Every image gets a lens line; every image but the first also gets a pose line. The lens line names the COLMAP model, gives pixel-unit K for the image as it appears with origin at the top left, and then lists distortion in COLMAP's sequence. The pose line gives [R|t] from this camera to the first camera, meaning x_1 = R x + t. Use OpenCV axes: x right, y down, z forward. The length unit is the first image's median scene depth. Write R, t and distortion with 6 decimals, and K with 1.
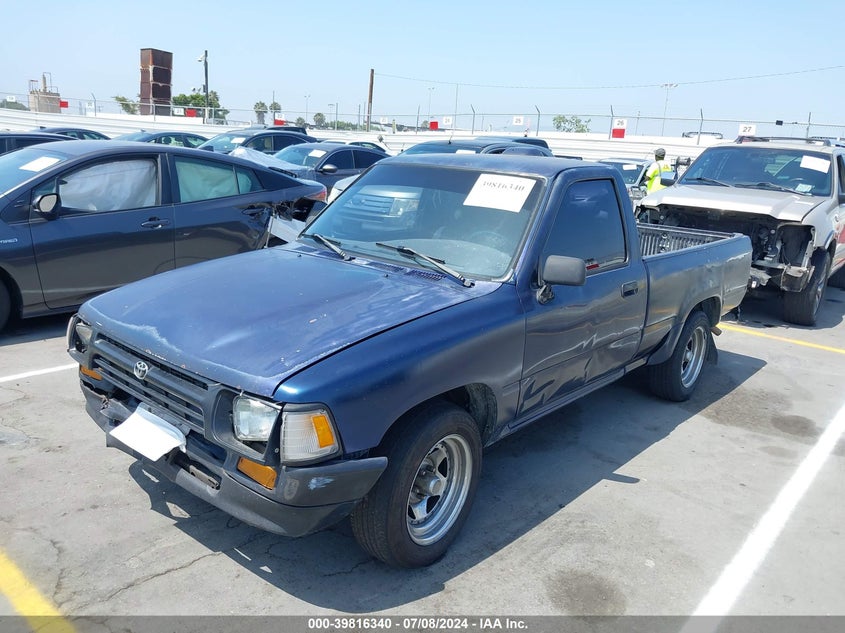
lens RADIAL K [[669.4, 0, 424.8], [0, 669.4, 321.4], [0, 0, 1]] dist [0.016529, -0.000610]
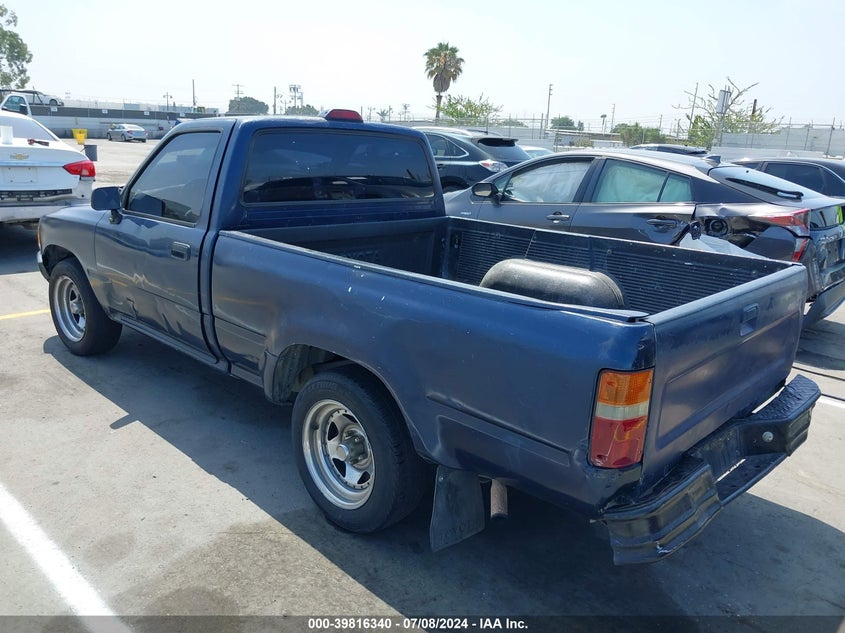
lens RADIAL K [[669.4, 0, 422.8], [0, 669.4, 315.6], [0, 0, 1]] dist [0.016529, -0.000610]
pose [[-0.044246, 0.203140, -0.978149, 1.044460], [-0.297430, 0.932030, 0.207016, -0.223314], [0.953718, 0.300091, 0.019181, 1.148877]]
